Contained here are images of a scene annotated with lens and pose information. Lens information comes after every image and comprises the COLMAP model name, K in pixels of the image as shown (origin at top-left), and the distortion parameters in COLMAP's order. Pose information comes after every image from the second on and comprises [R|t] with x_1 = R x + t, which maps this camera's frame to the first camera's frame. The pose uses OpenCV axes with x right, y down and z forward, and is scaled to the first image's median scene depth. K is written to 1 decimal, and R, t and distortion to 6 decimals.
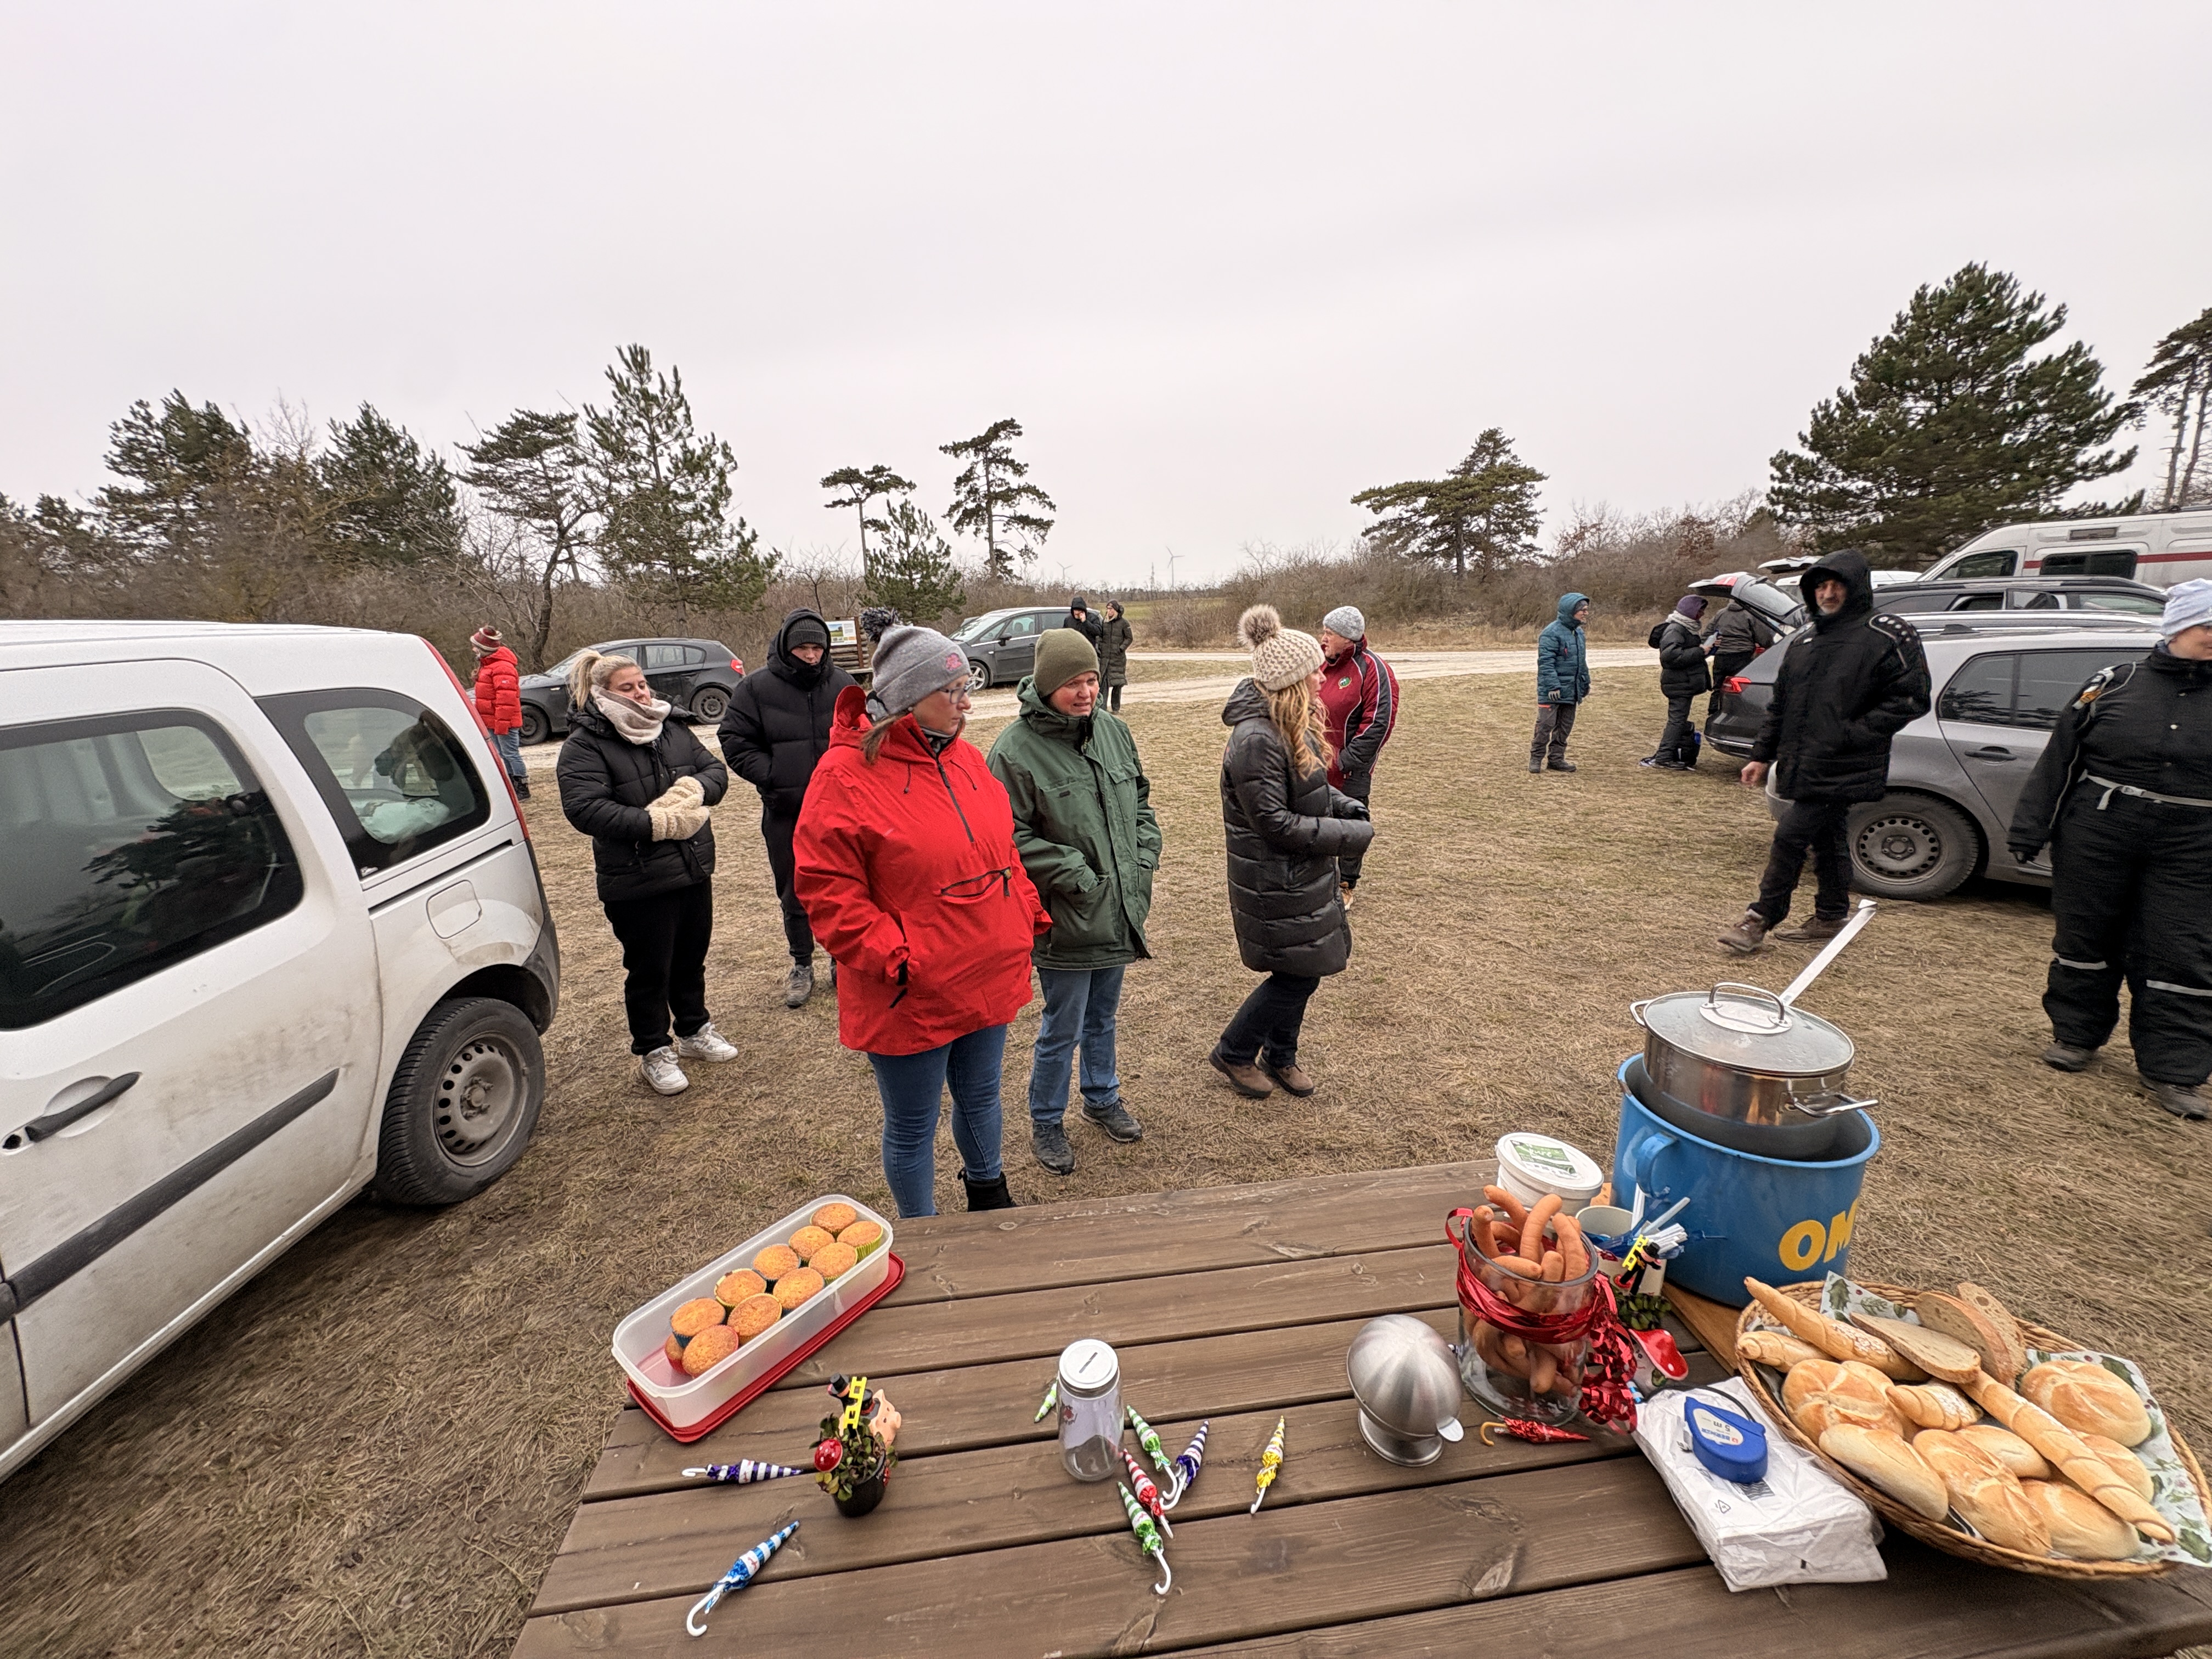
lens RADIAL K [[873.0, 0, 1105.1], [0, 873.0, 823.3], [0, 0, 1]] dist [-0.000246, -0.000093]
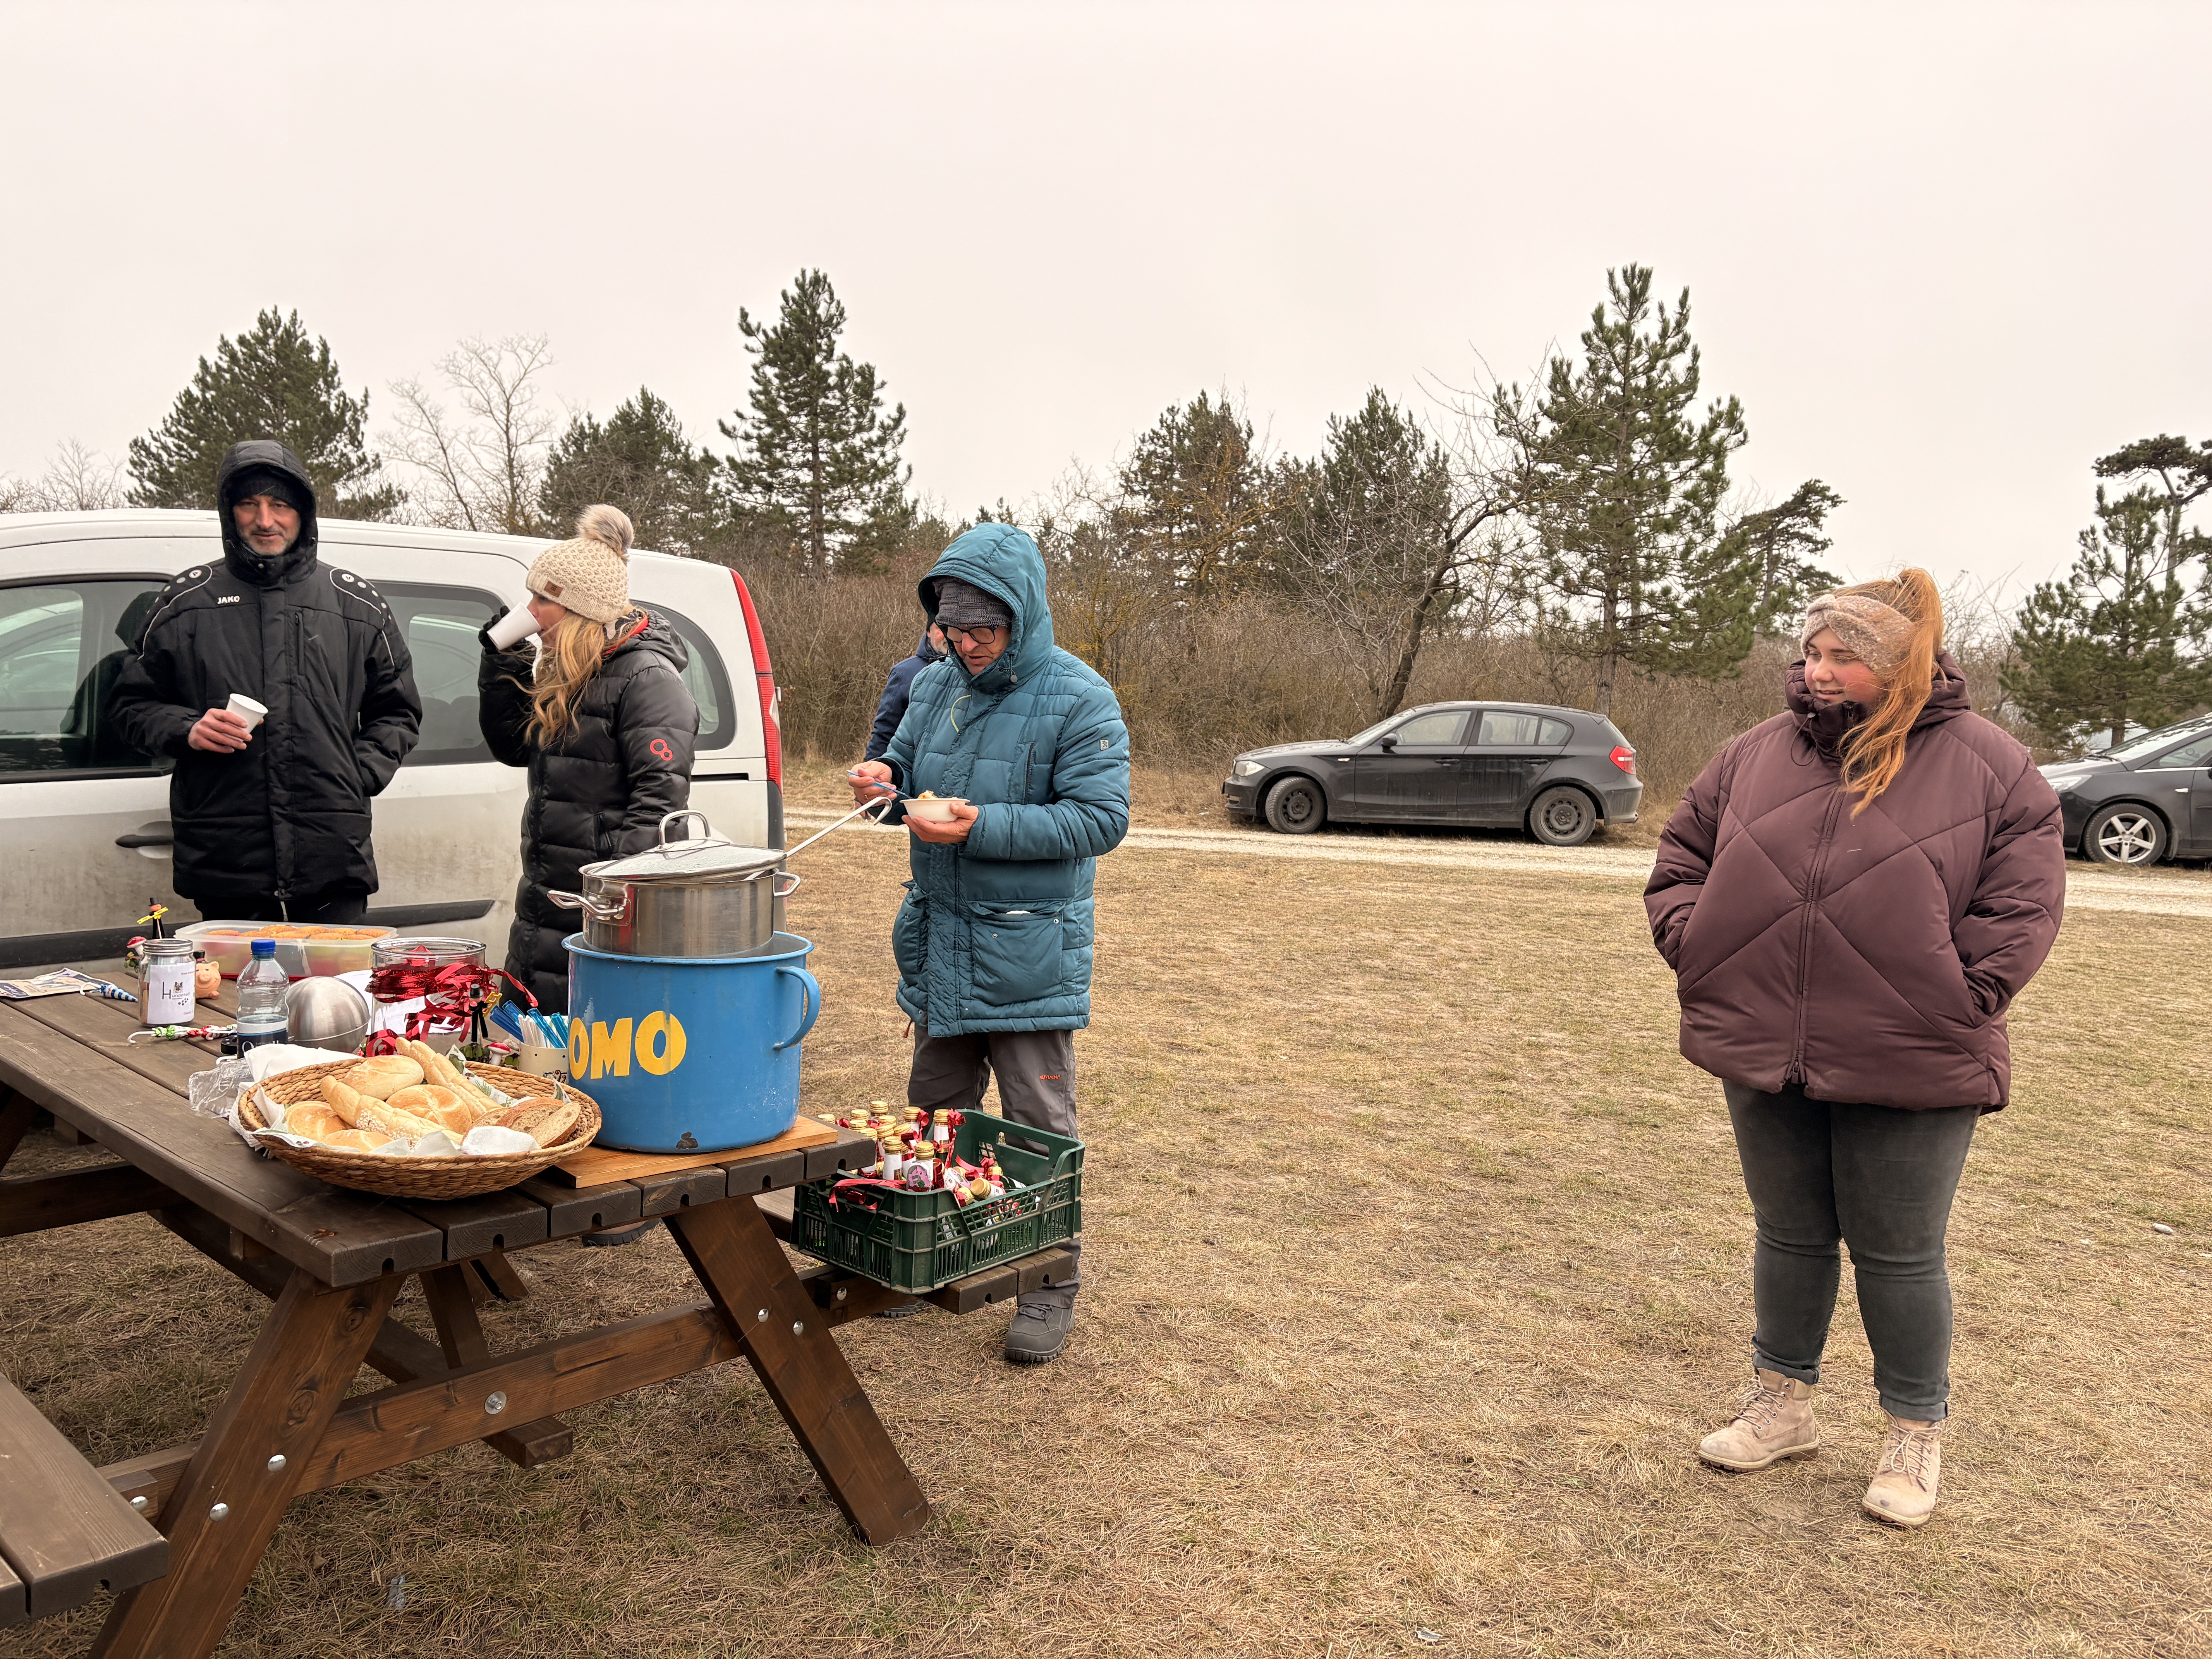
lens RADIAL K [[1645.1, 0, 1104.3], [0, 1645.1, 839.3], [0, 0, 1]] dist [0.048025, -0.041438]
pose [[0.649591, 0.127603, -0.749499, 0.539811], [-0.246237, 0.967990, -0.048612, 0.040664], [0.719304, 0.216132, 0.660219, 0.044321]]
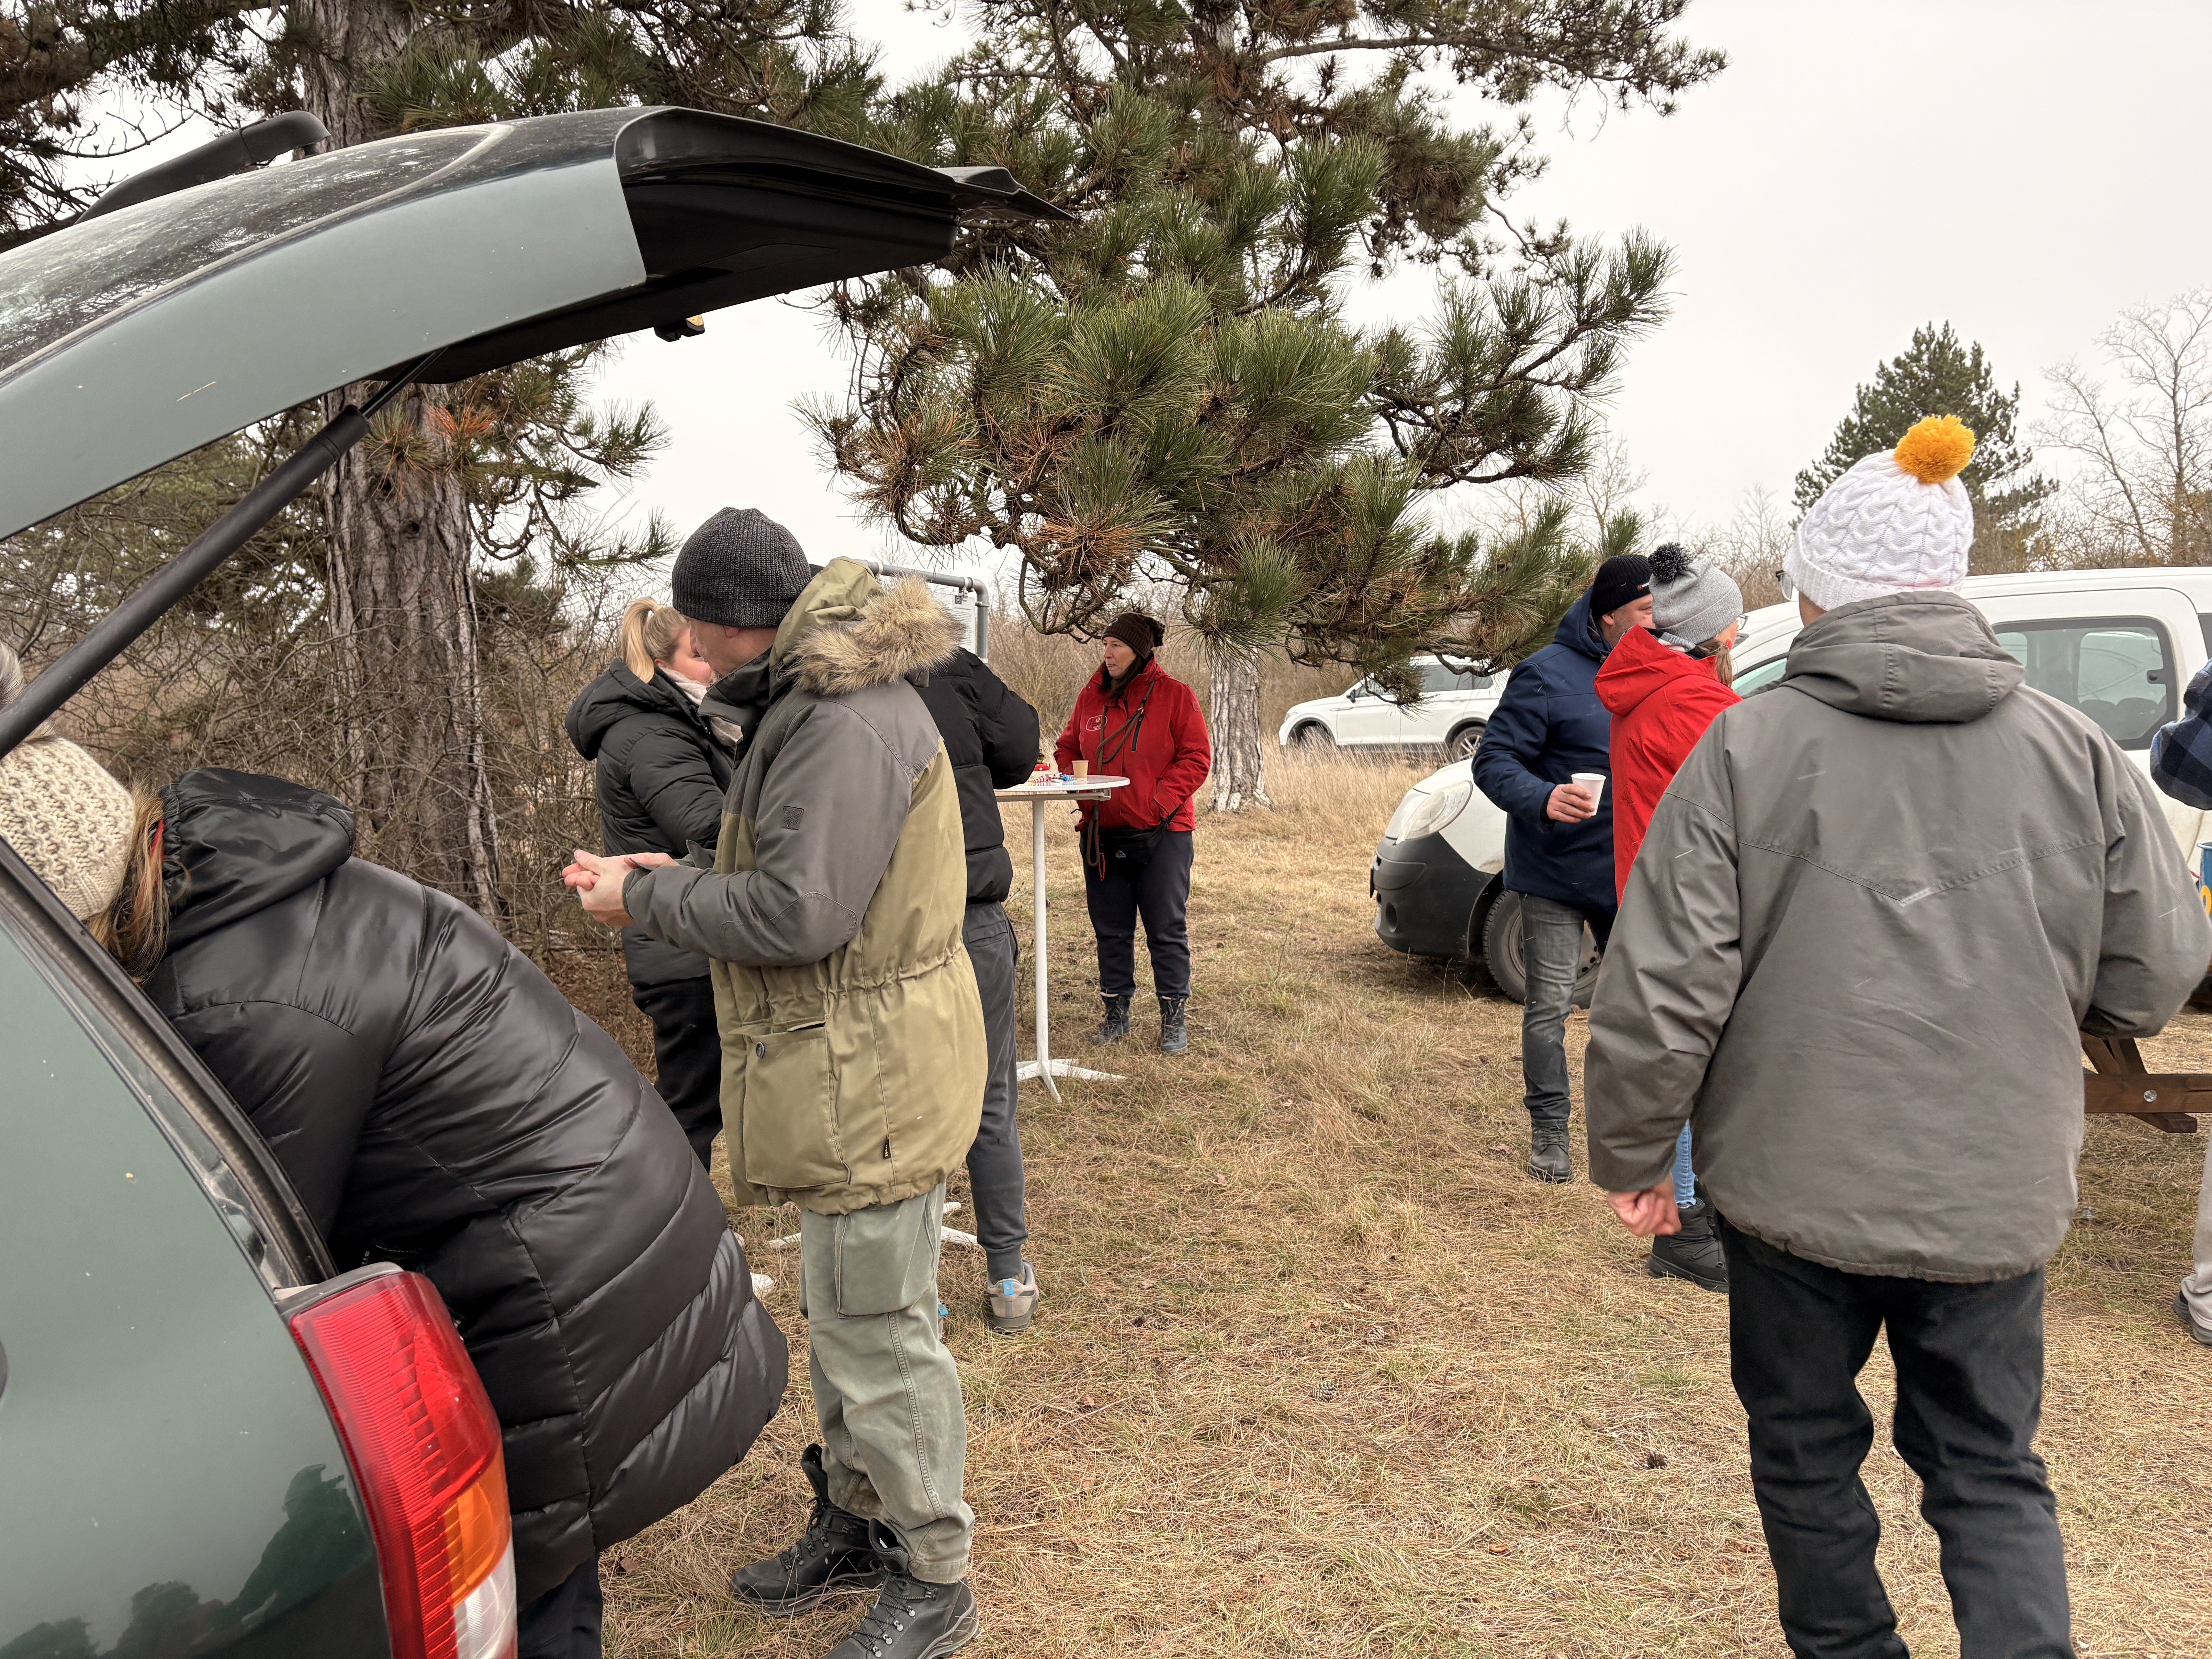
lens RADIAL K [[1645.1, 0, 1104.3], [0, 1645.1, 839.3], [0, 0, 1]] dist [0.048025, -0.041438]
pose [[-0.196382, 0.134634, -0.971240, 0.990656], [-0.205417, 0.962899, 0.175012, 0.049950], [0.958769, 0.233878, -0.161440, -0.140826]]
